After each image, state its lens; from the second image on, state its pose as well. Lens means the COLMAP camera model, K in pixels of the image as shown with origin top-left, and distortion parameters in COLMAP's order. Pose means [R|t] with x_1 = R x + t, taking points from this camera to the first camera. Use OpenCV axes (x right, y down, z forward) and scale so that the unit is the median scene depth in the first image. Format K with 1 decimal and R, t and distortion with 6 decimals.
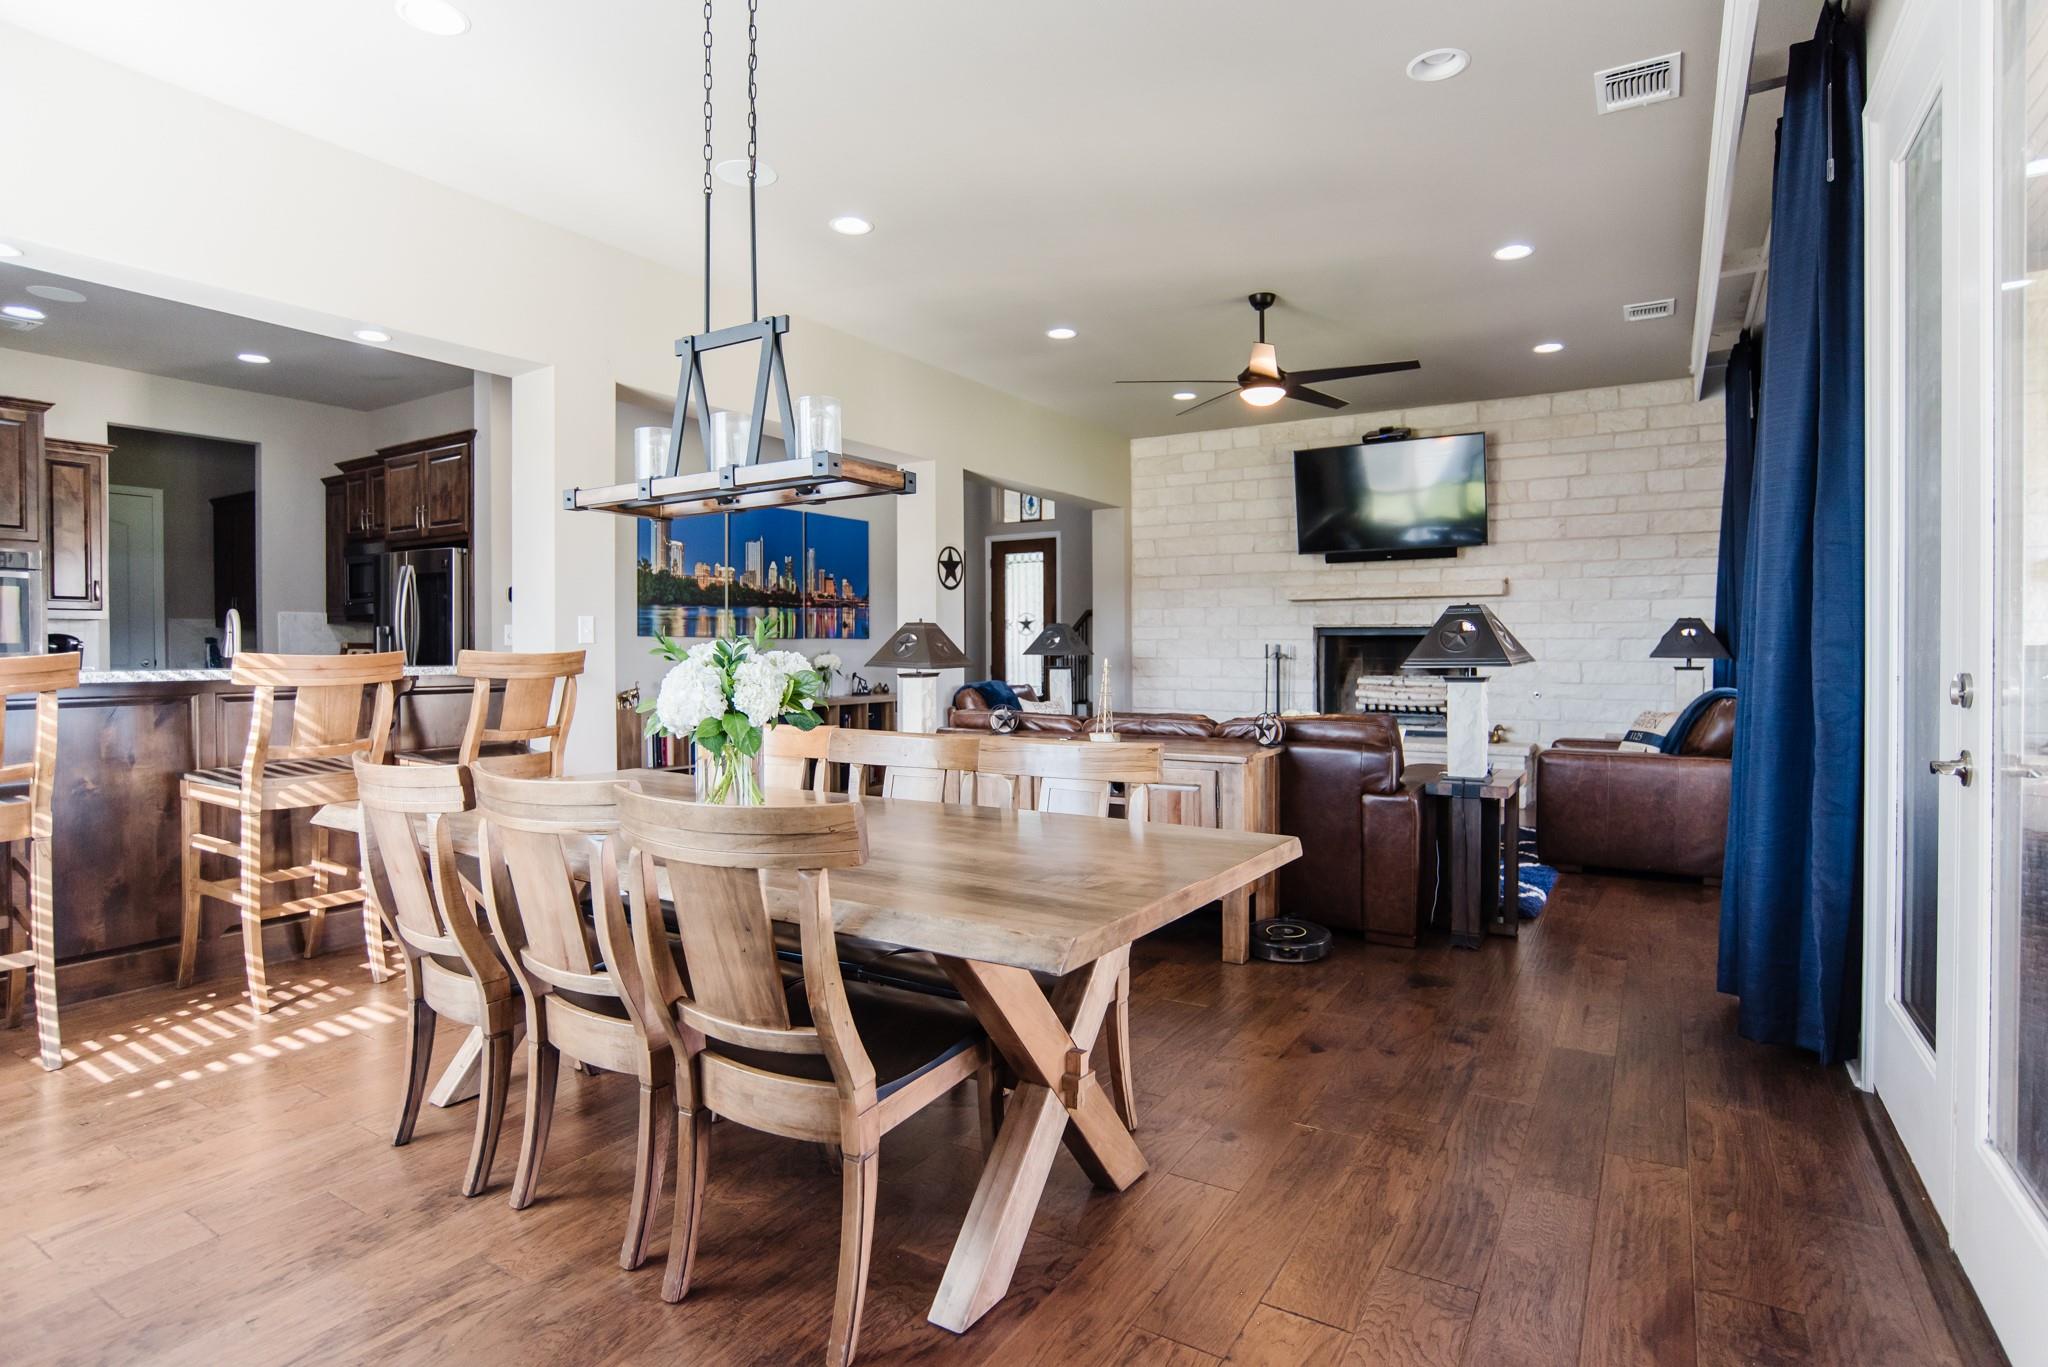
lens RADIAL K [[1039.2, 0, 1084.7], [0, 1039.2, 657.1], [0, 0, 1]] dist [-0.053130, 0.011595]
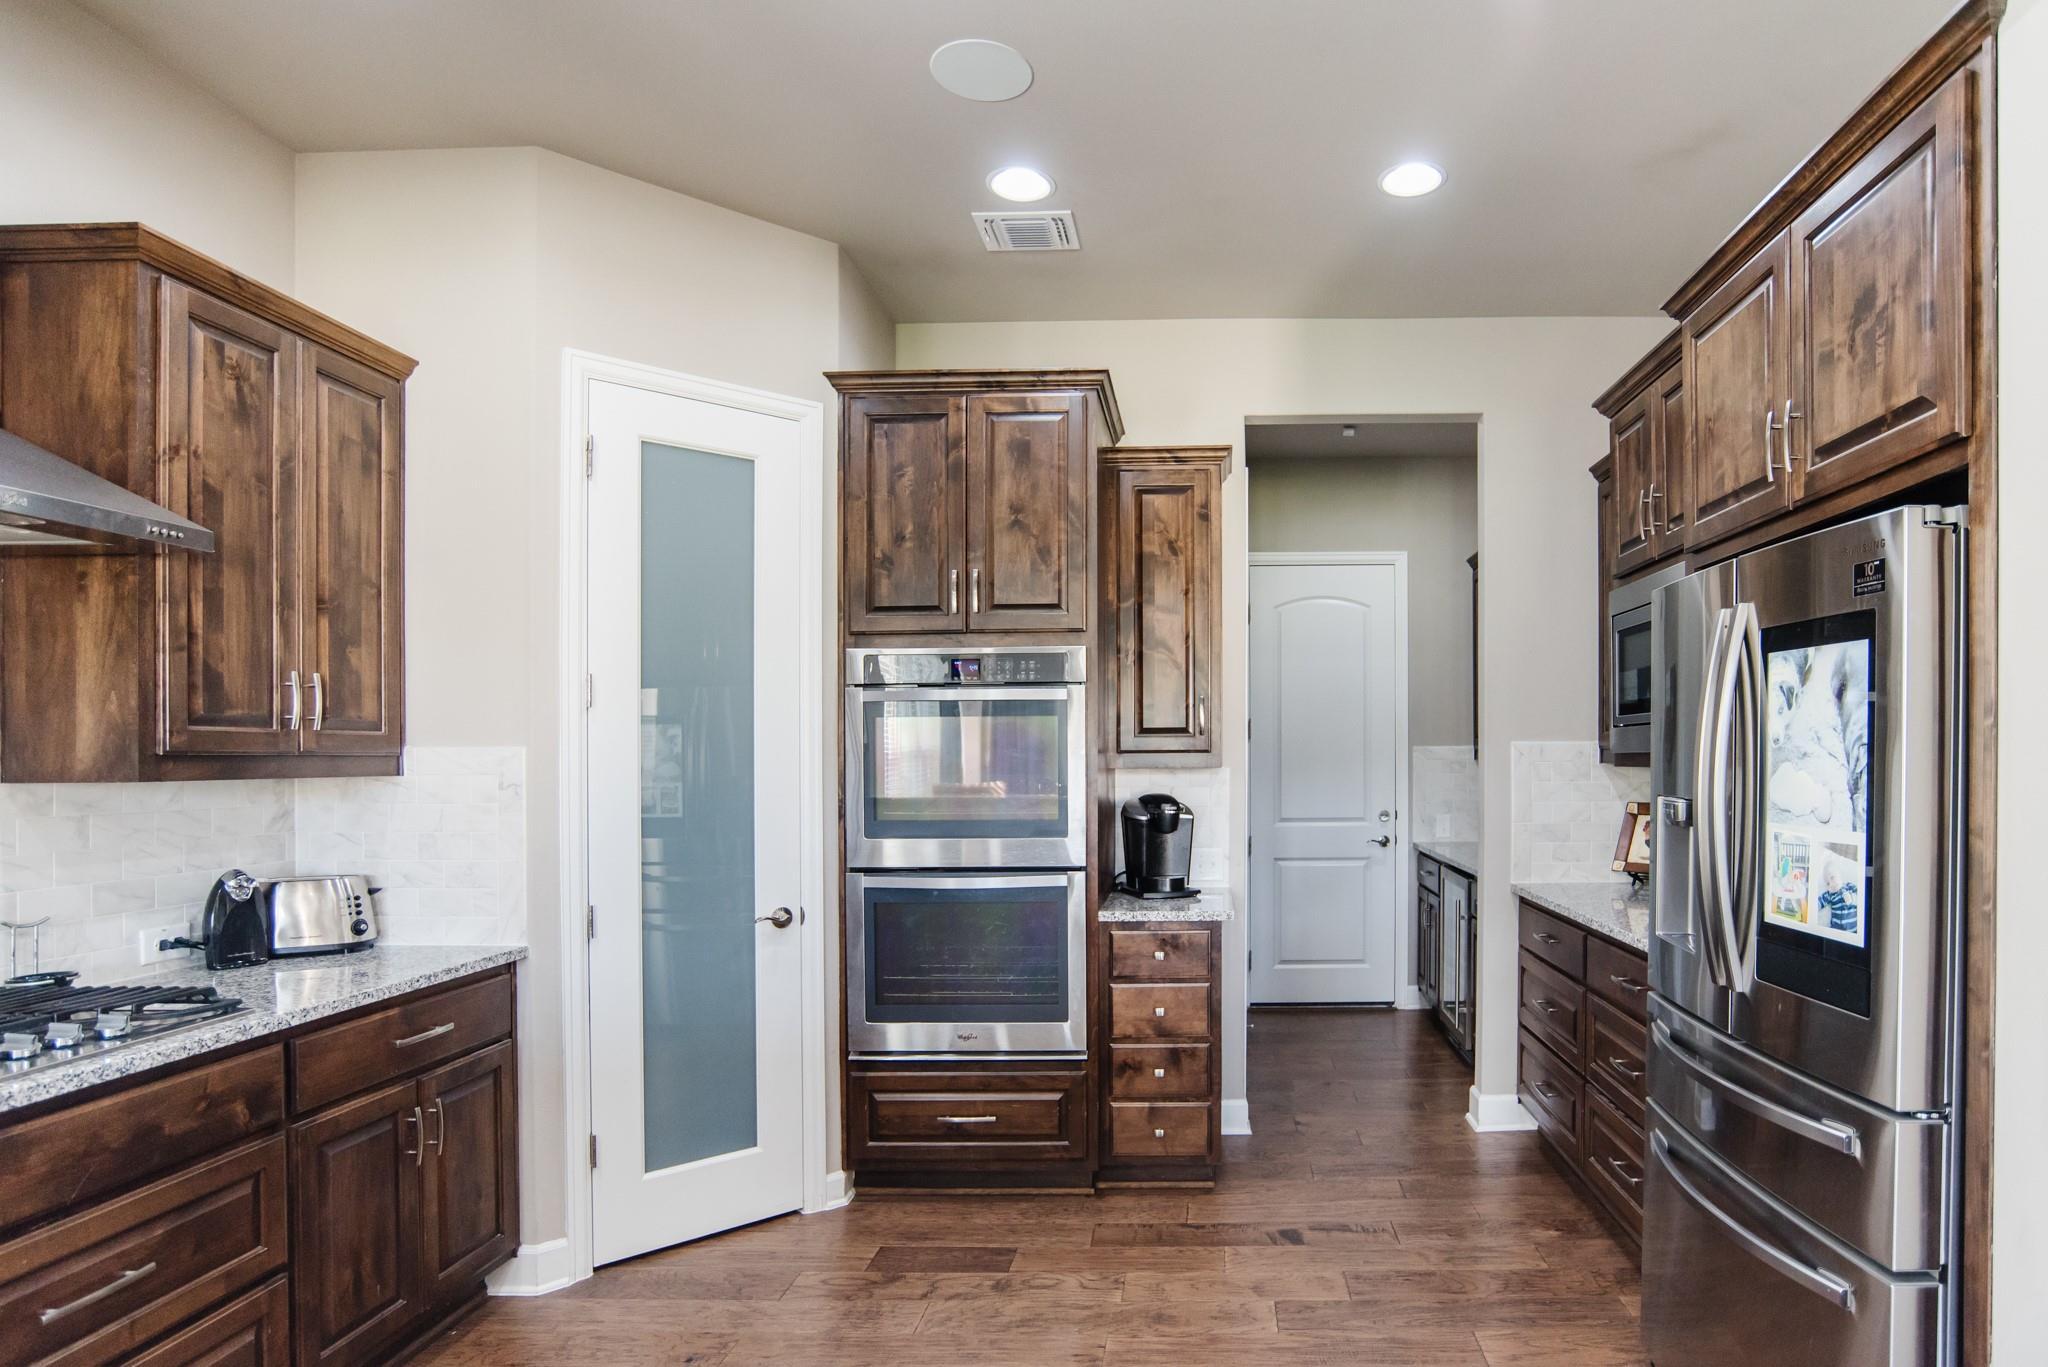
lens RADIAL K [[1112.1, 0, 1189.2], [0, 1112.1, 770.4], [0, 0, 1]] dist [-0.048212, 0.013554]
pose [[0.476997, 0.014601, -0.878784, -0.364742], [0.003044, 0.999829, 0.018265, -0.037277], [0.878900, -0.011388, 0.476871, 0.560343]]
